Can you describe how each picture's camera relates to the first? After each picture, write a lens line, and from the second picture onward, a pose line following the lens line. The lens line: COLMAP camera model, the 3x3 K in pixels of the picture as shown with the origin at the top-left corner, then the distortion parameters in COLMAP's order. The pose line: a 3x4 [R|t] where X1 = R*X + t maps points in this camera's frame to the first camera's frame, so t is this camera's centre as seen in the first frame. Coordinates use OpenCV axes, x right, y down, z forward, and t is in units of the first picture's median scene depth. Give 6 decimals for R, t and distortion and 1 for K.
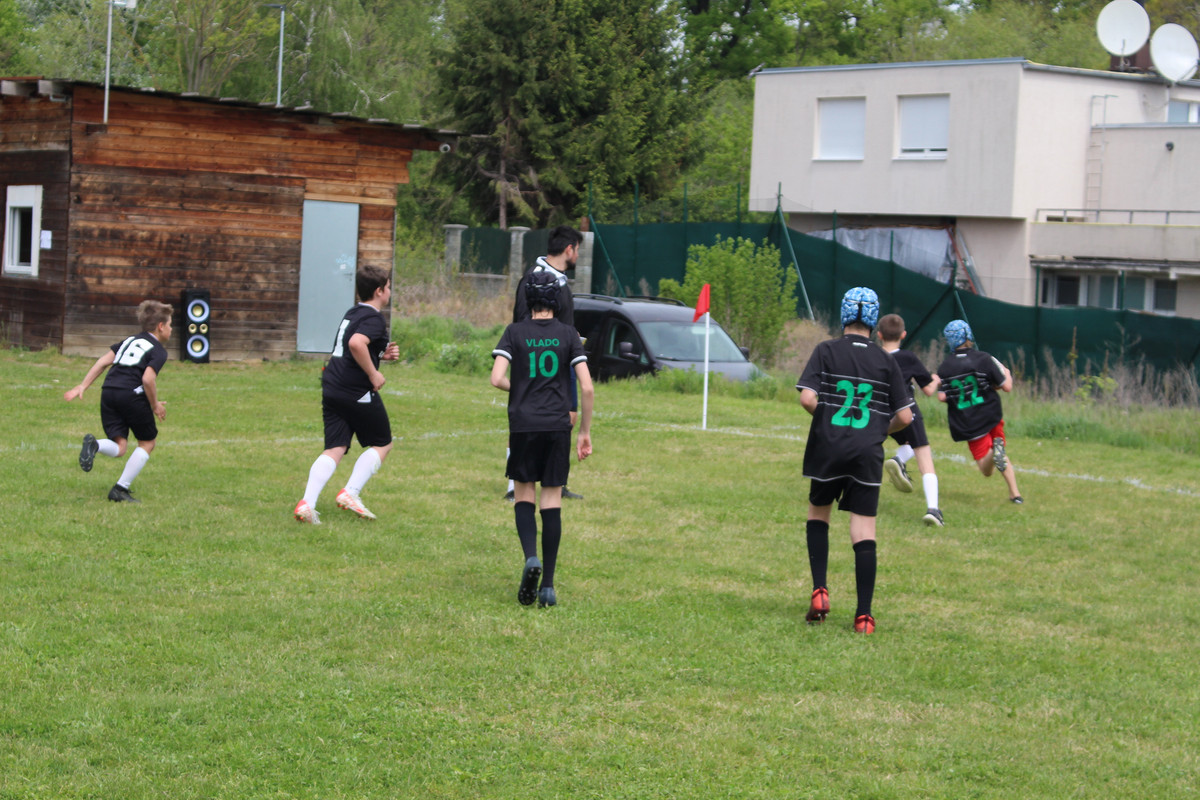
lens RADIAL K [[2954.2, 0, 603.5], [0, 2954.2, 399.0], [0, 0, 1]] dist [0.050261, 0.224985]
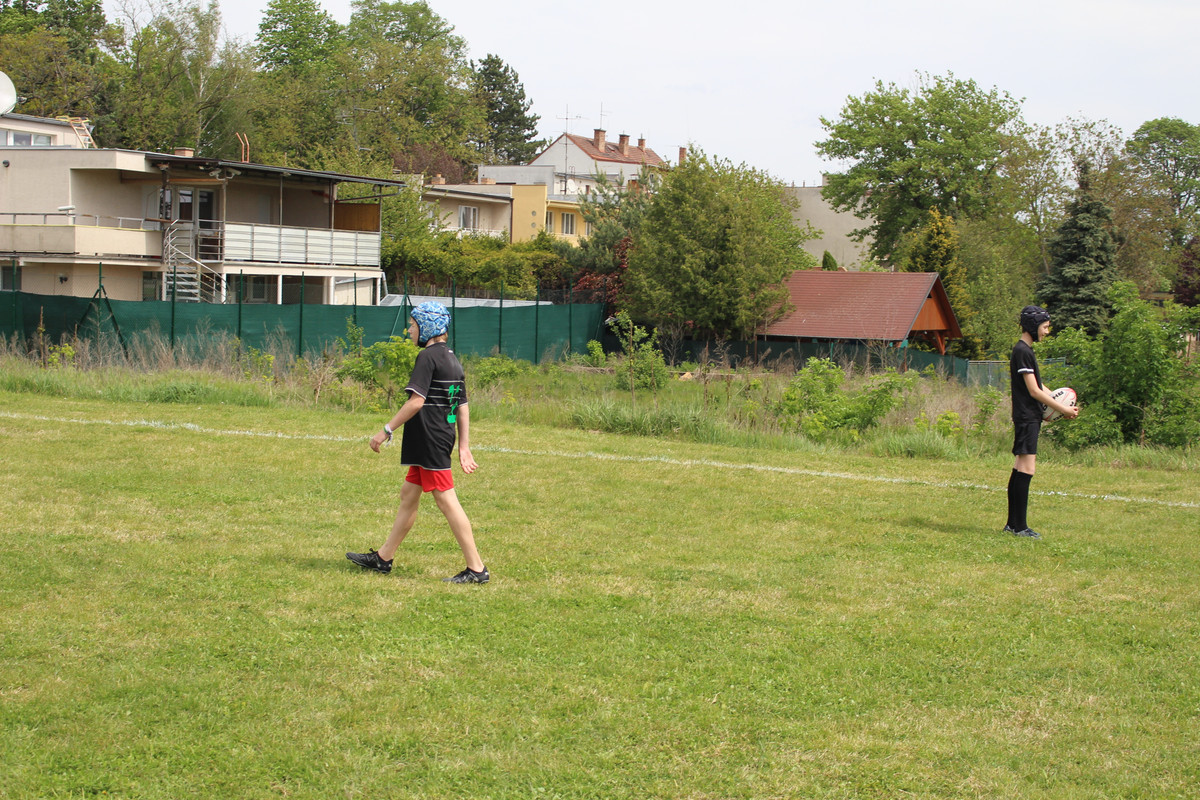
lens RADIAL K [[2048.3, 0, 594.4], [0, 2048.3, 395.0], [0, 0, 1]] dist [-0.038306, 0.211981]
pose [[0.844579, -0.050662, 0.533029, -0.115540], [0.037062, 0.998657, 0.036195, -0.010371], [-0.534147, -0.010815, 0.845323, 0.156176]]
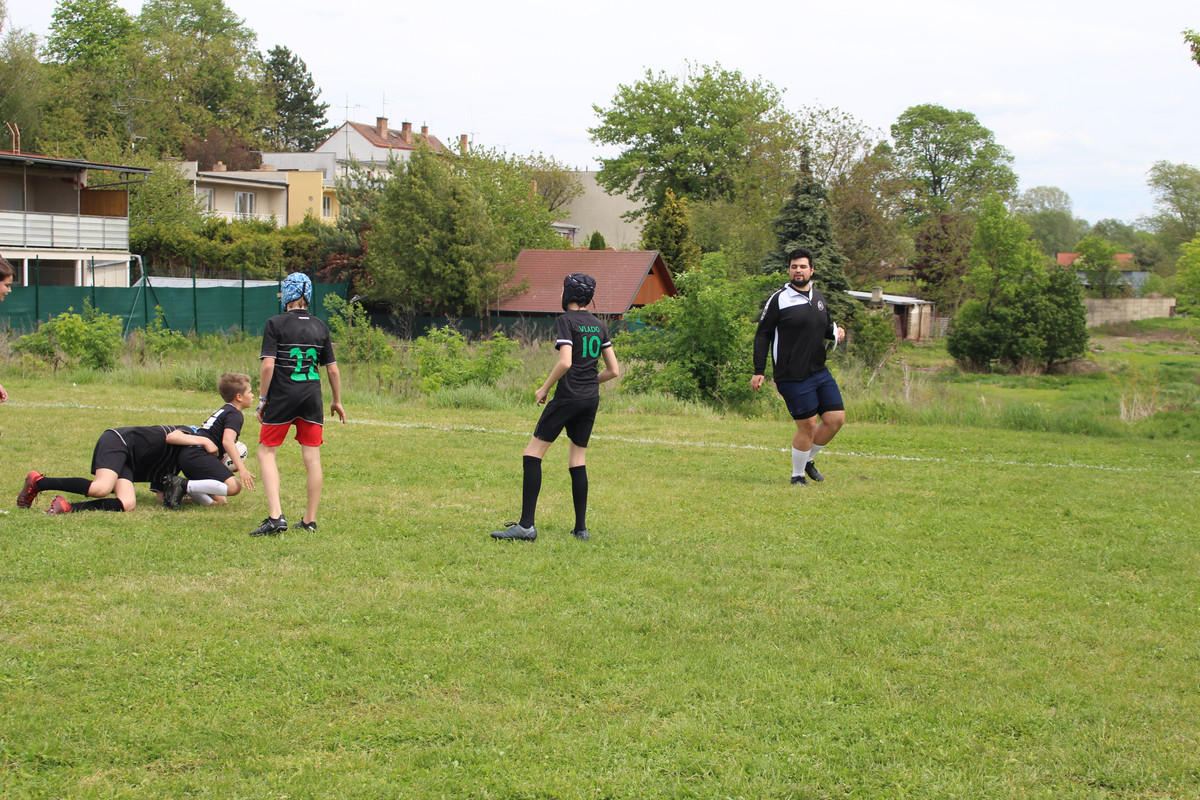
lens RADIAL K [[1993.2, 0, 595.6], [0, 1993.2, 399.5], [0, 0, 1]] dist [-0.048414, 0.248178]
pose [[0.796032, -0.070183, 0.601171, -0.084937], [0.048564, 0.997458, 0.052141, -0.003214], [-0.603303, -0.012310, 0.797417, 0.067050]]
